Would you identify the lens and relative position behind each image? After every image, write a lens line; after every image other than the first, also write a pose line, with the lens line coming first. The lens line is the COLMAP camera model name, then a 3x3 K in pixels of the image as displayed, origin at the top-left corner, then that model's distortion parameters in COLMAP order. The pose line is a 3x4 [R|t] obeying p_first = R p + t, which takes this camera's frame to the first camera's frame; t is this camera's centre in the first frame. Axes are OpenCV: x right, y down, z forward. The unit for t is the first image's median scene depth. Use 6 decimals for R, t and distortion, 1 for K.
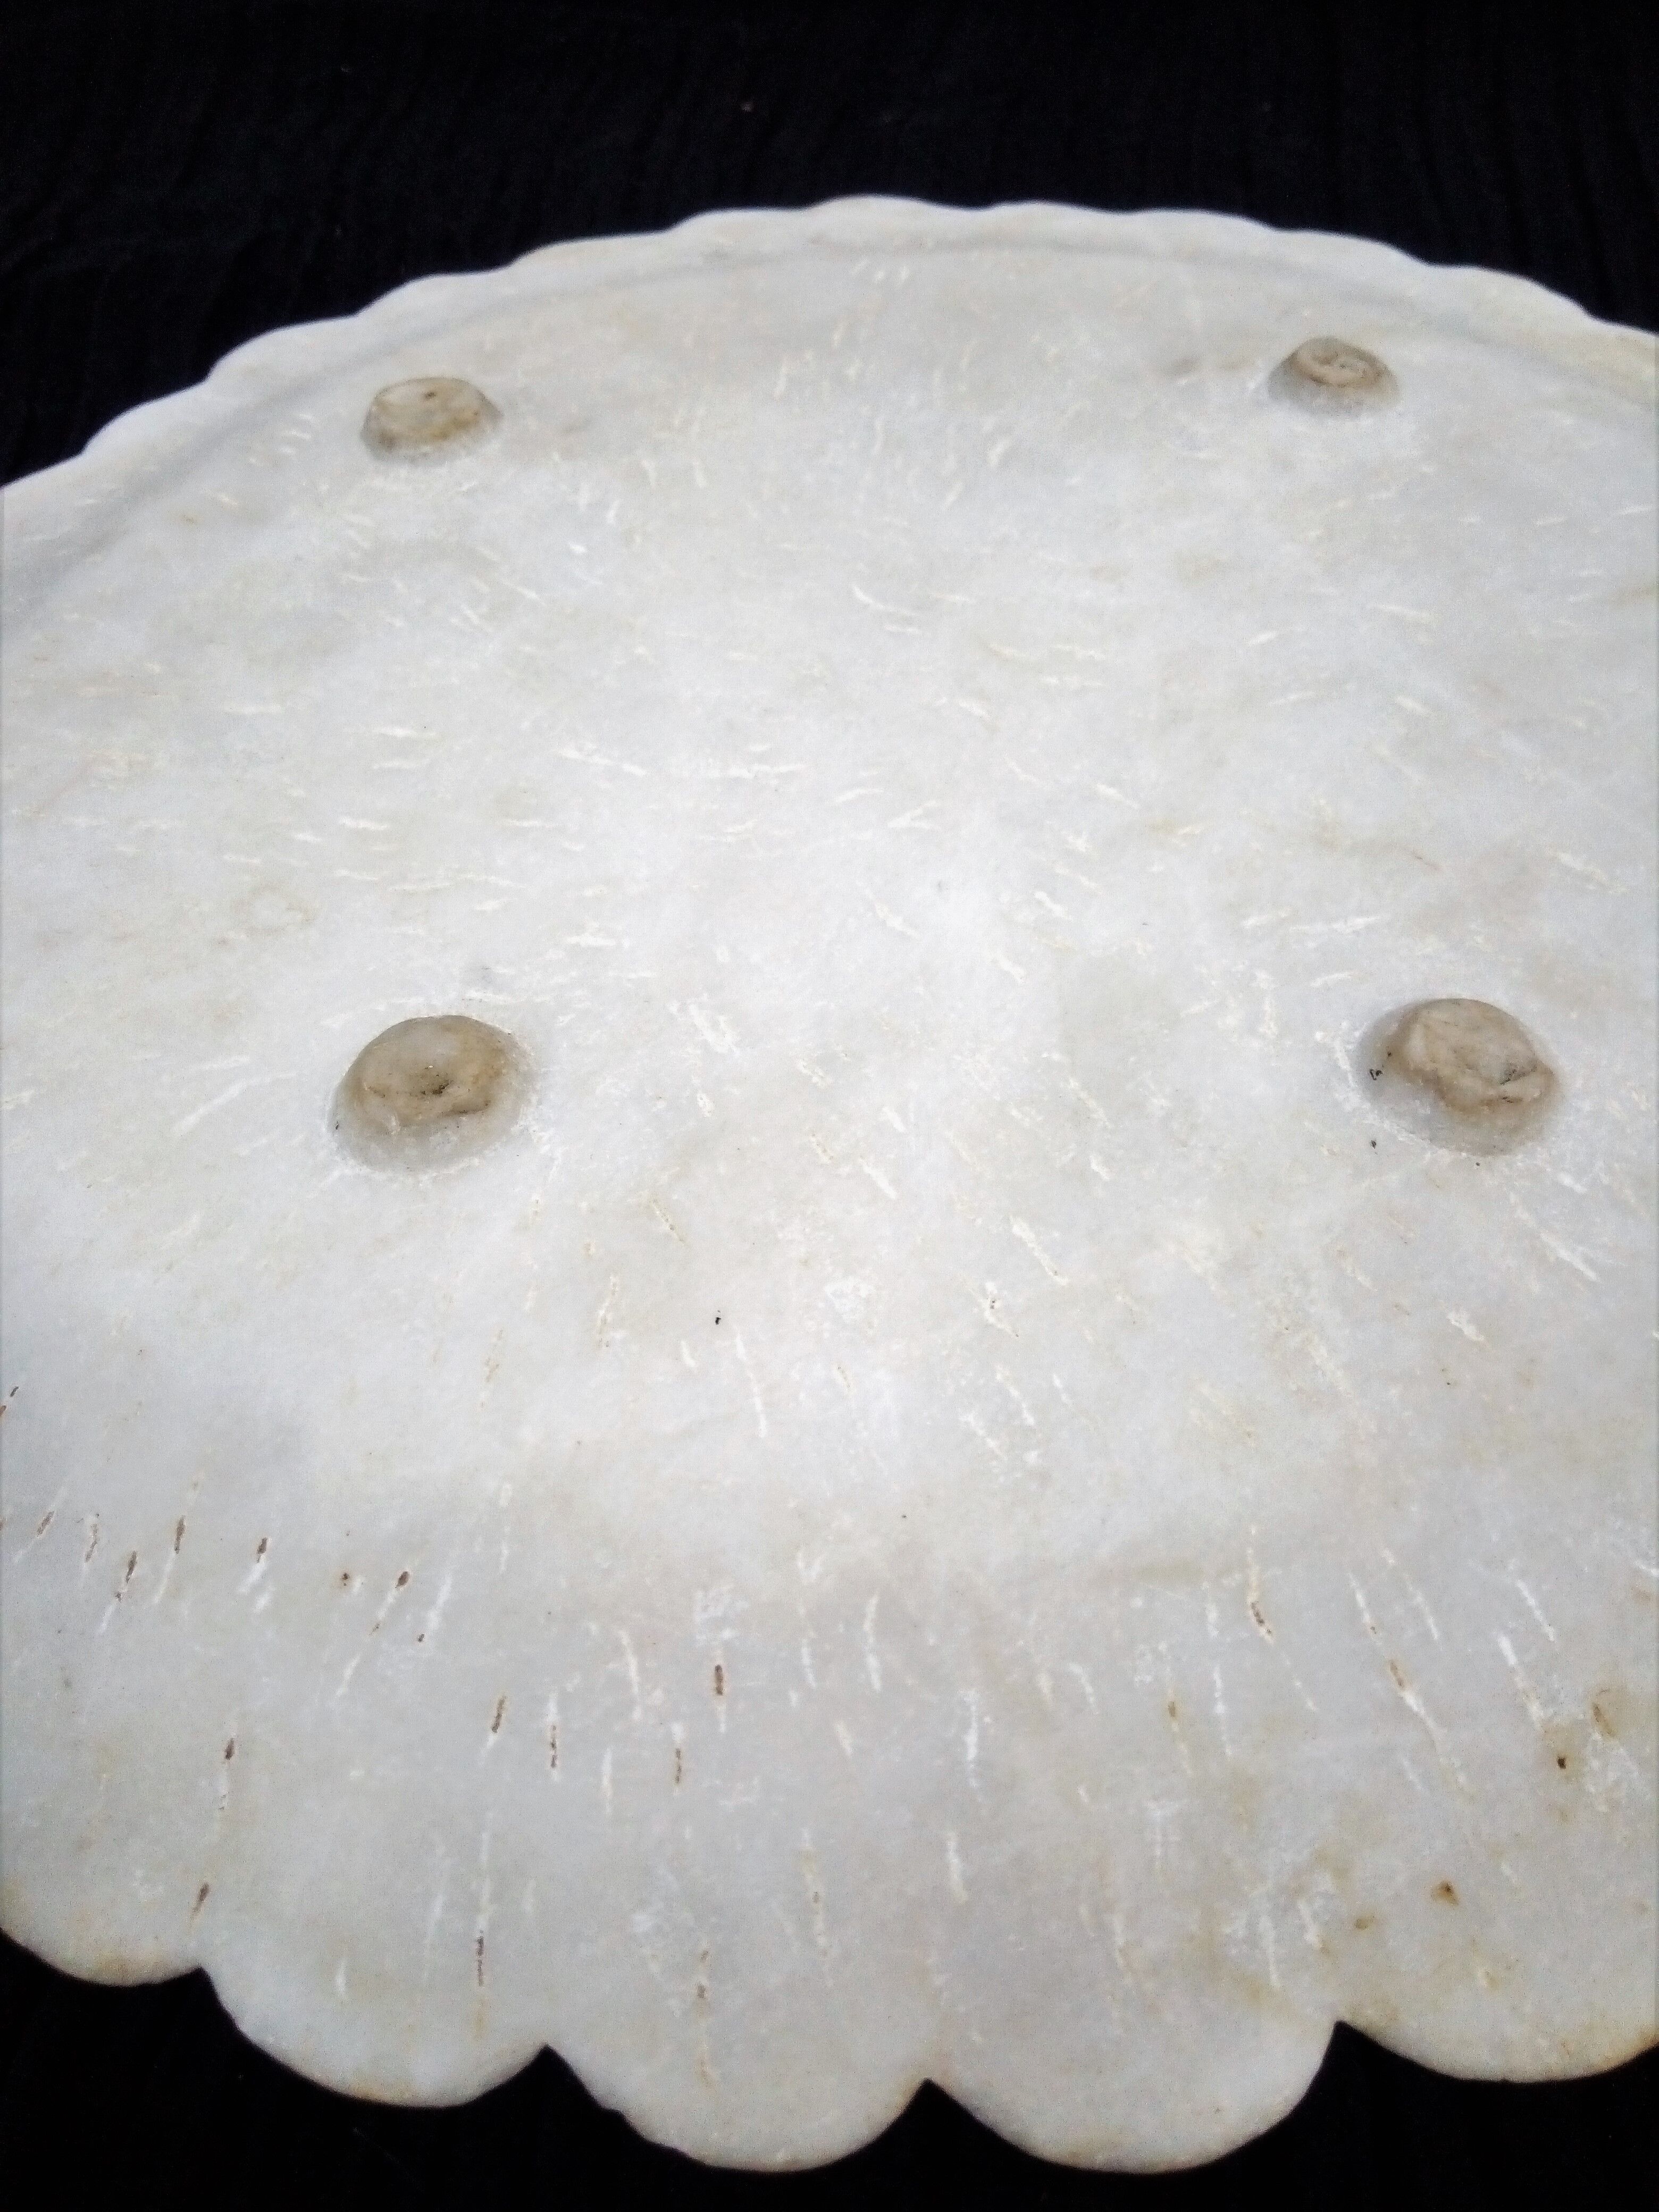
lens RADIAL K [[1763.9, 0, 860.0], [0, 1763.9, 1100.8], [0, 0, 1]] dist [0.113197, -0.264262]
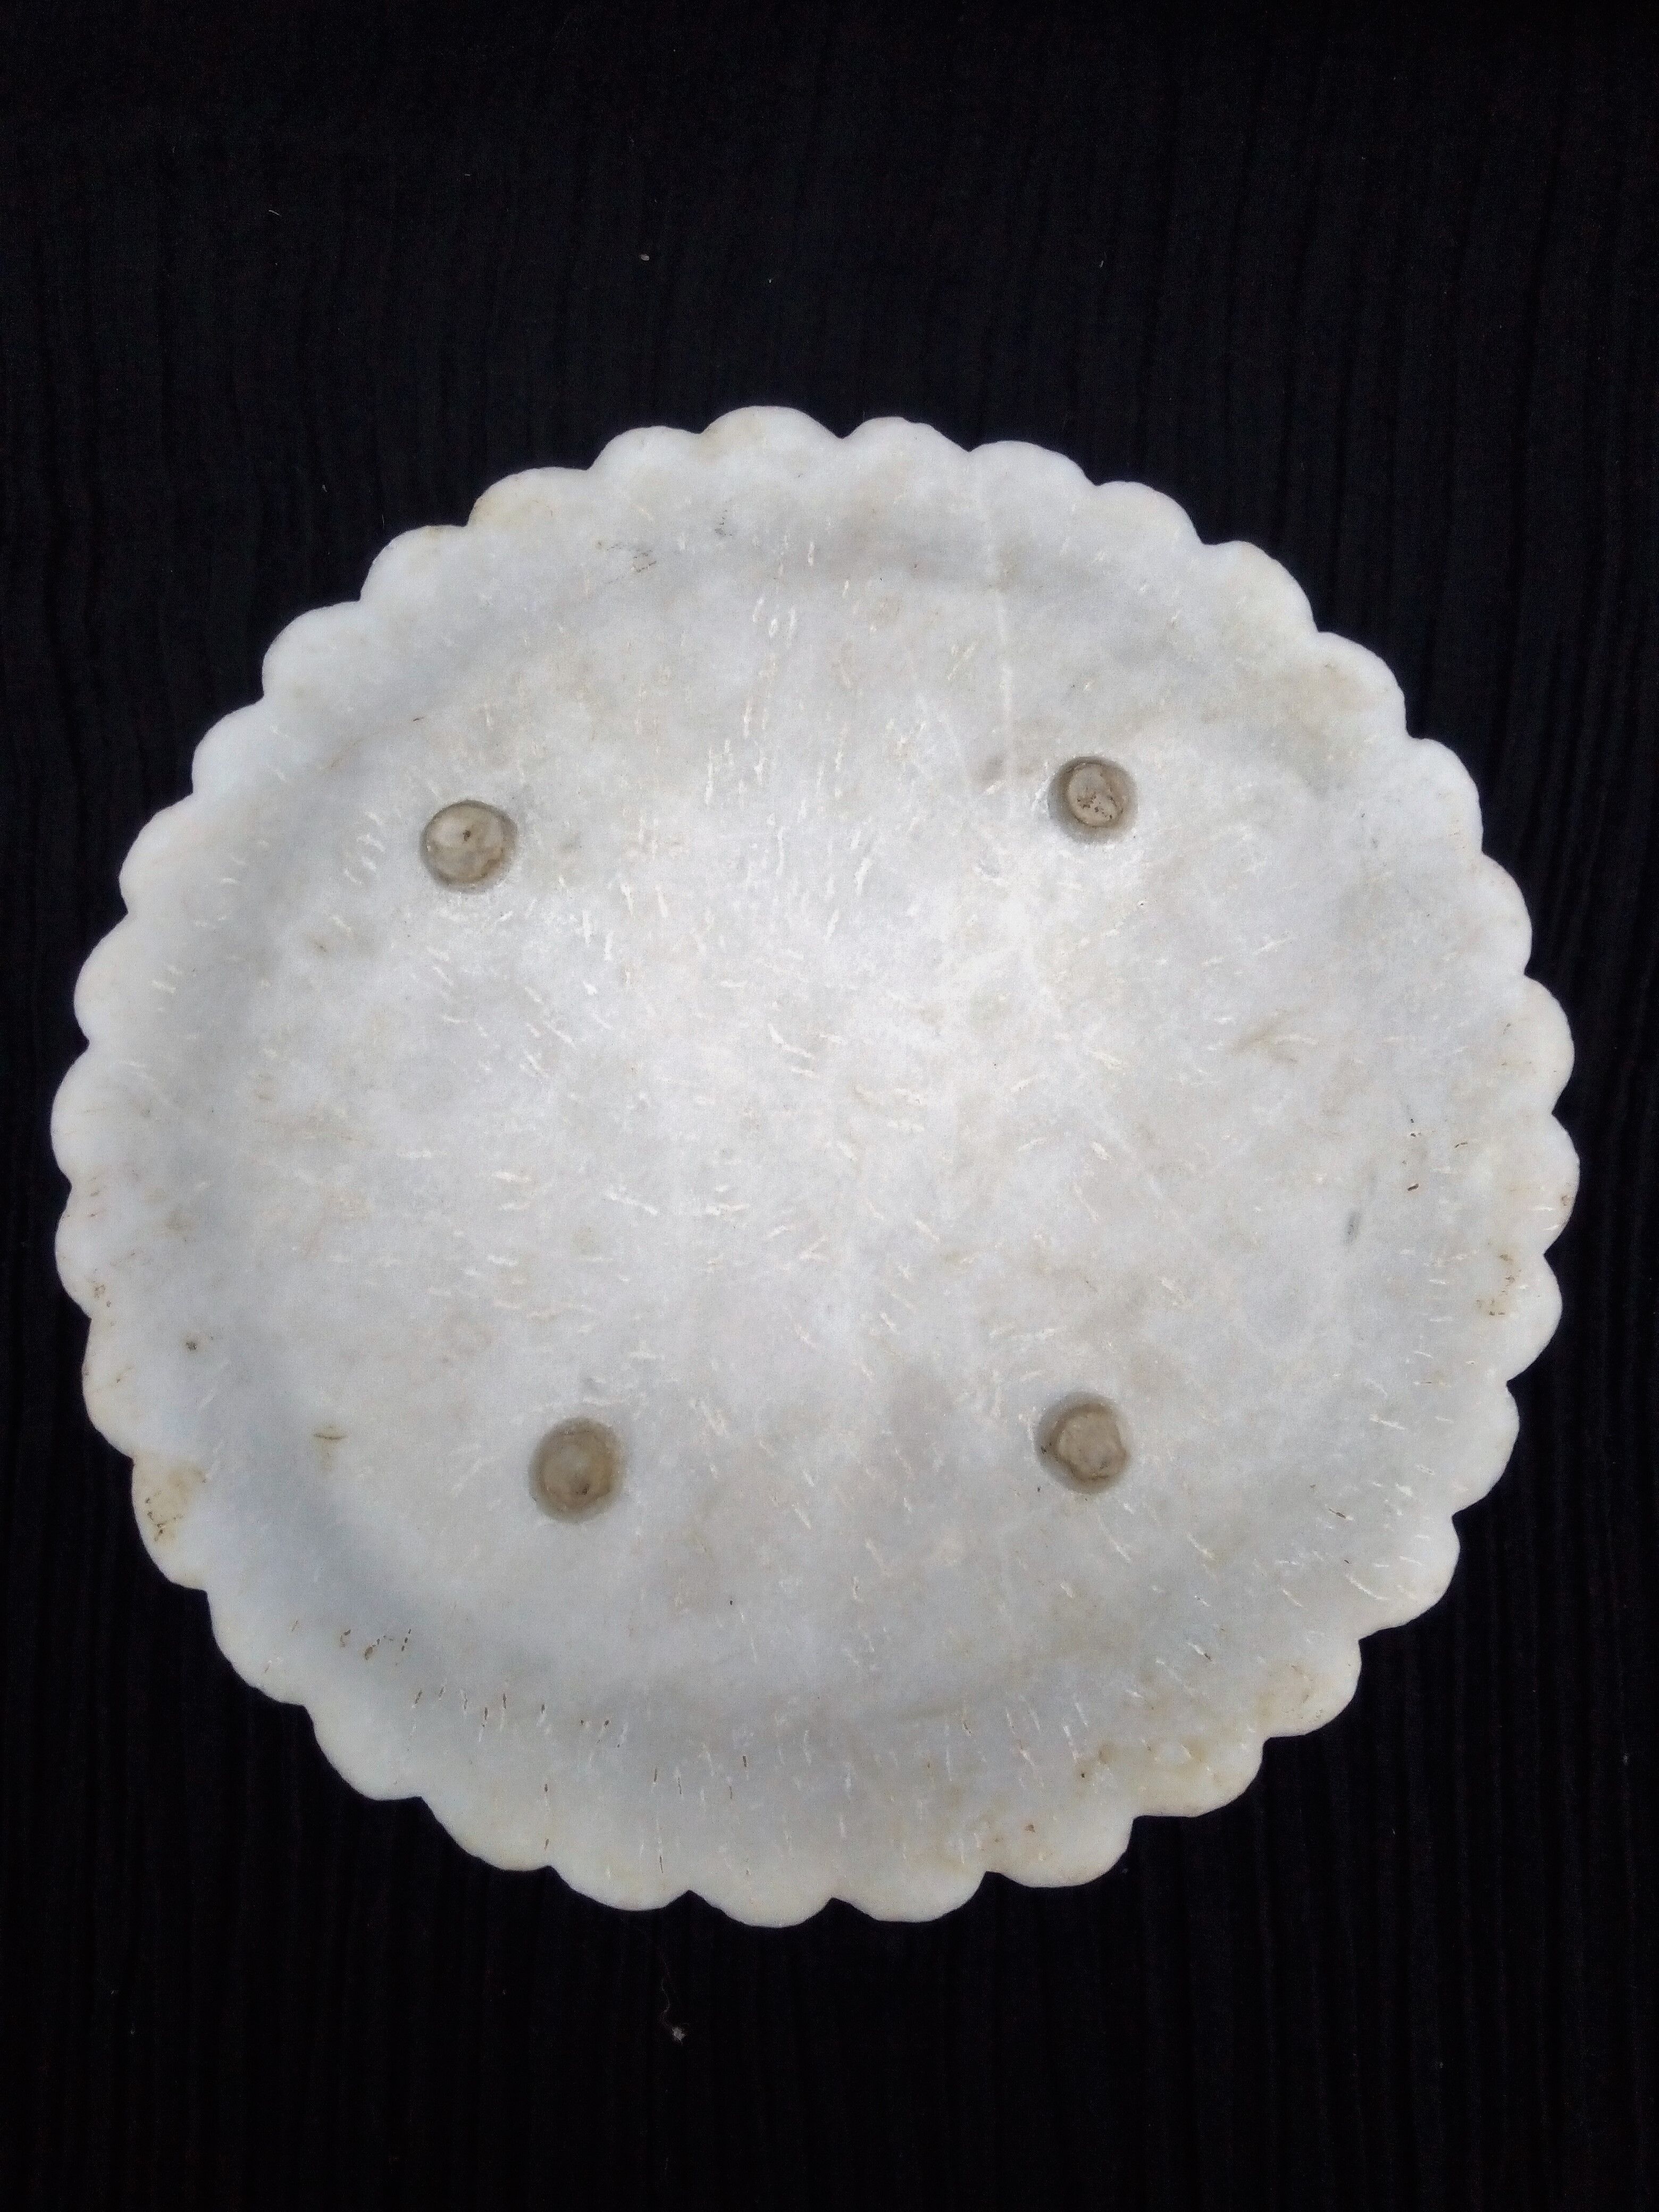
lens RADIAL K [[1763.9, 0, 860.0], [0, 1763.9, 1100.8], [0, 0, 1]] dist [0.113197, -0.264262]
pose [[0.998760, -0.041312, 0.027767, 0.039973], [0.021012, 0.855610, 0.517194, -1.416011], [-0.045124, -0.515970, 0.855417, -0.523158]]
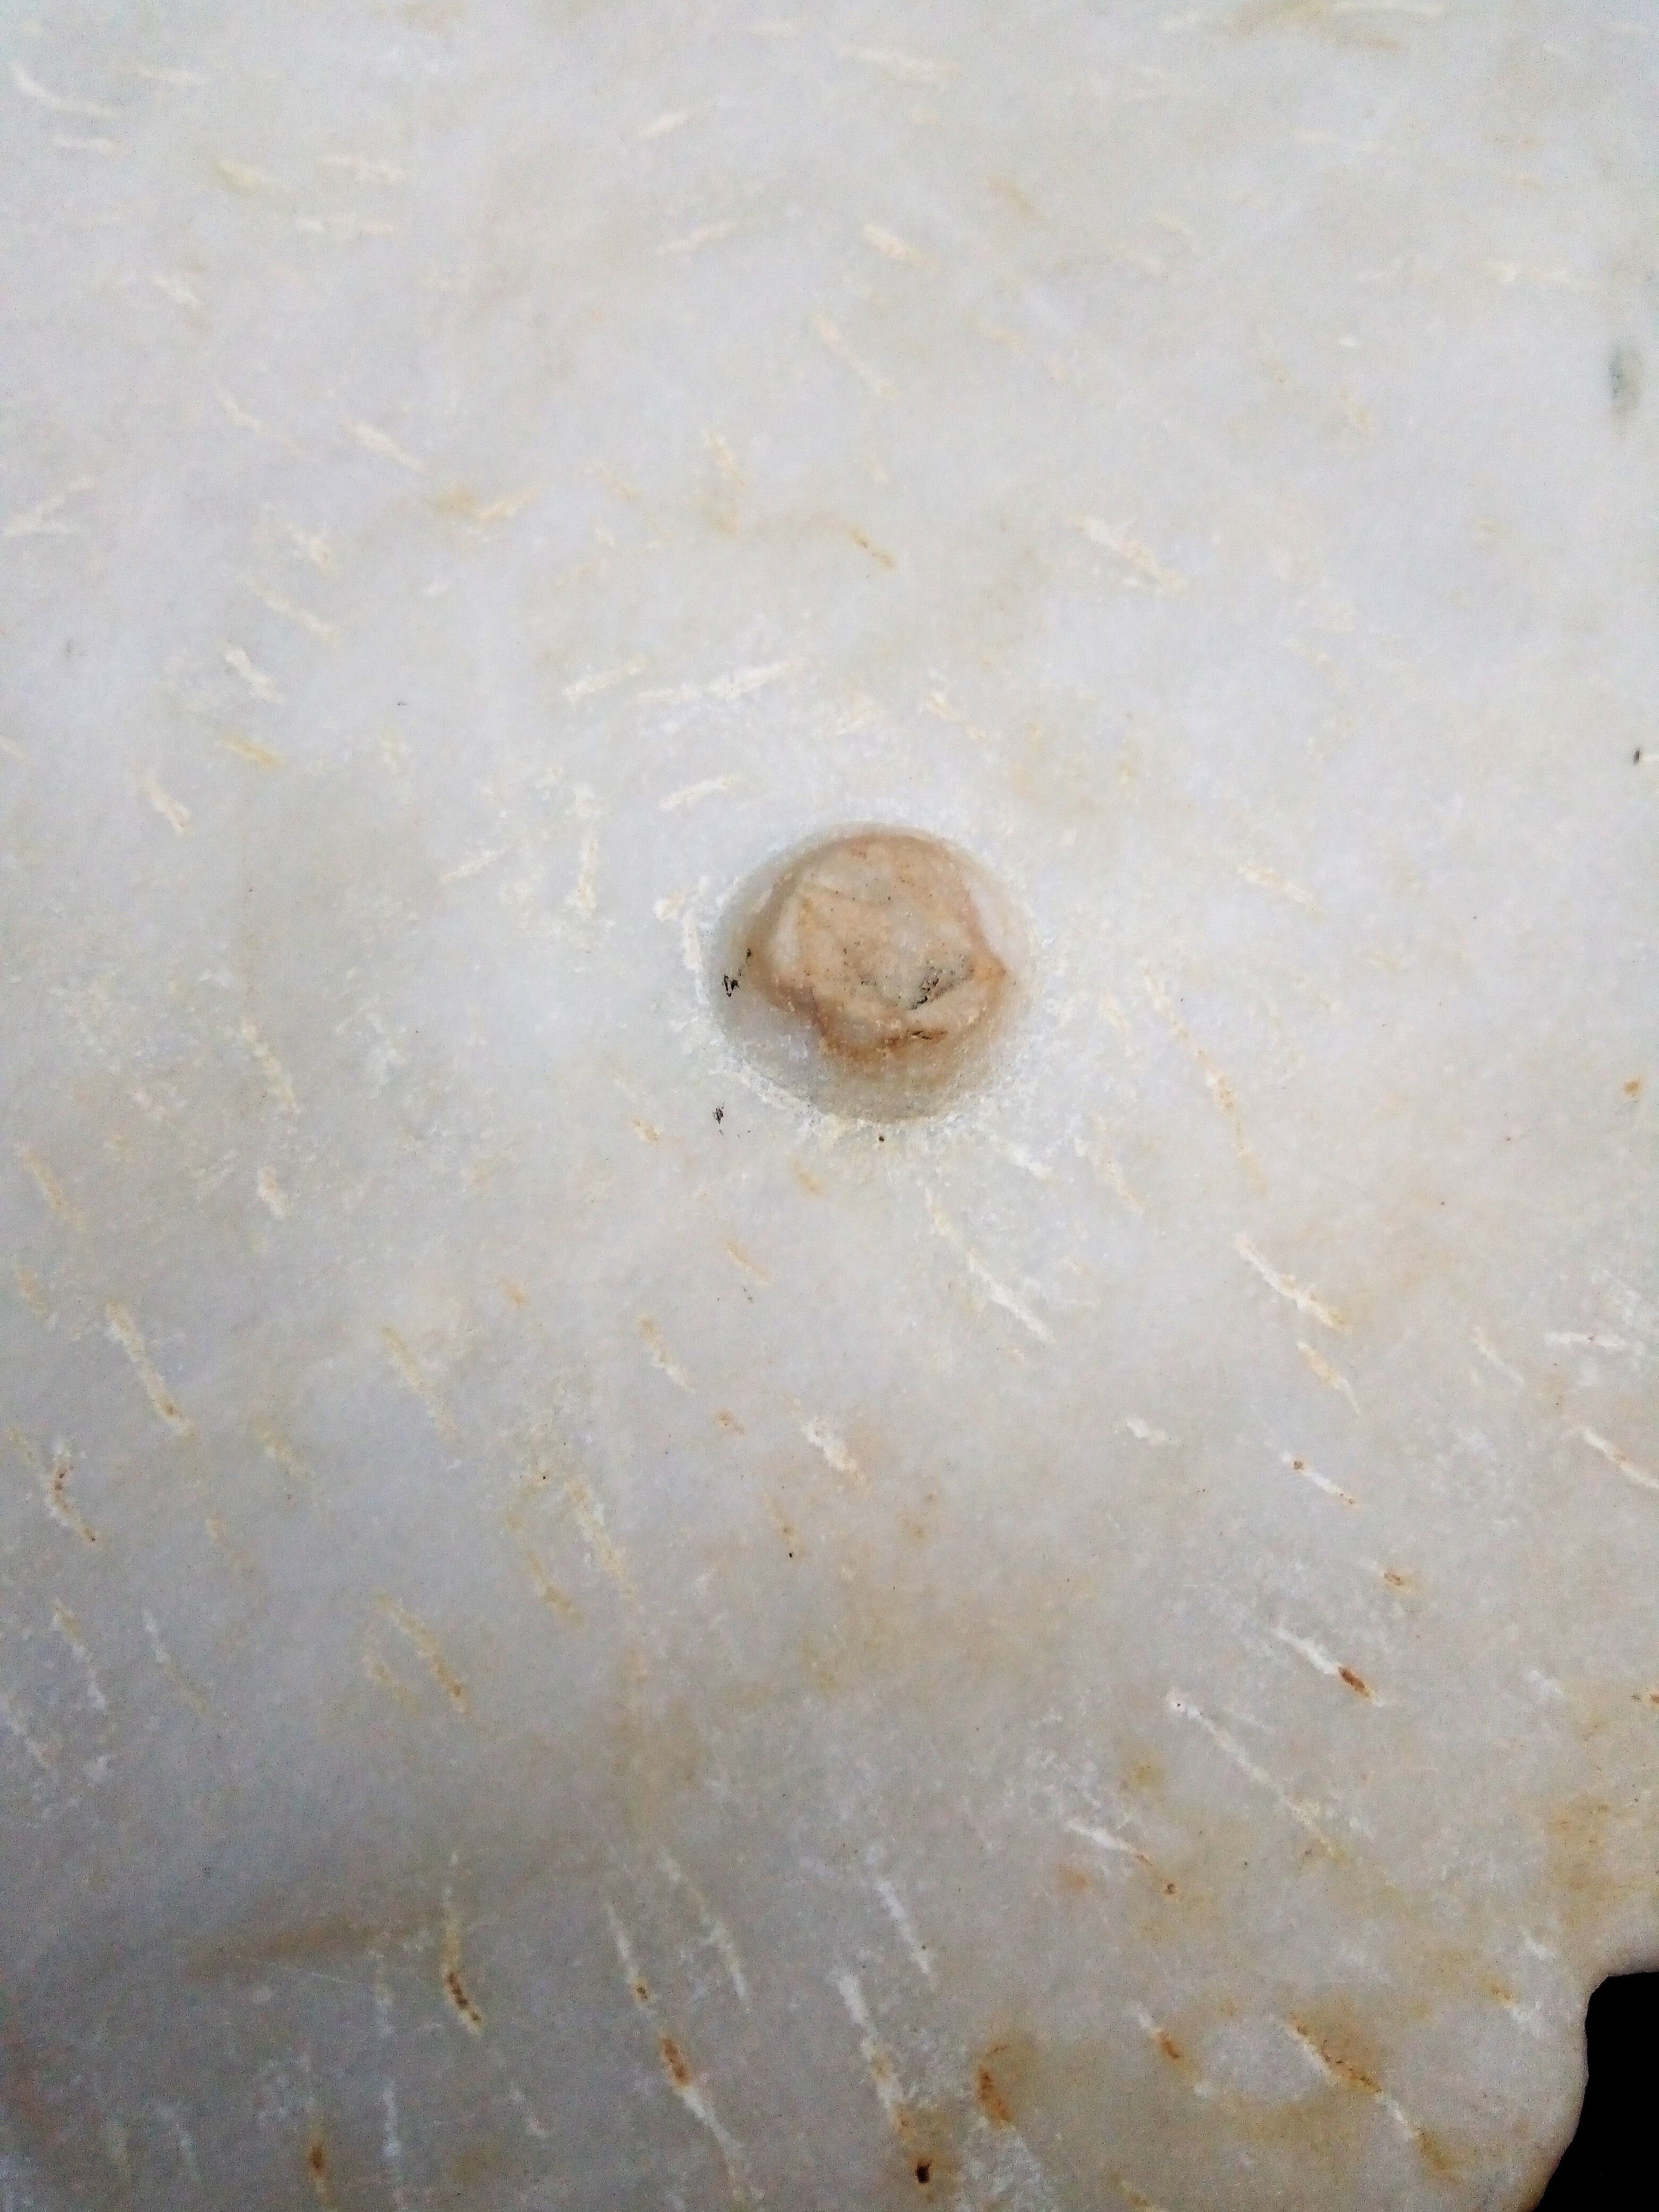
lens RADIAL K [[1763.9, 0, 860.0], [0, 1763.9, 1100.8], [0, 0, 1]] dist [0.113197, -0.264262]
pose [[0.995170, -0.087011, 0.045450, 0.303815], [0.068919, 0.948978, 0.307717, -0.161645], [-0.069906, -0.303099, 0.950392, 0.409099]]
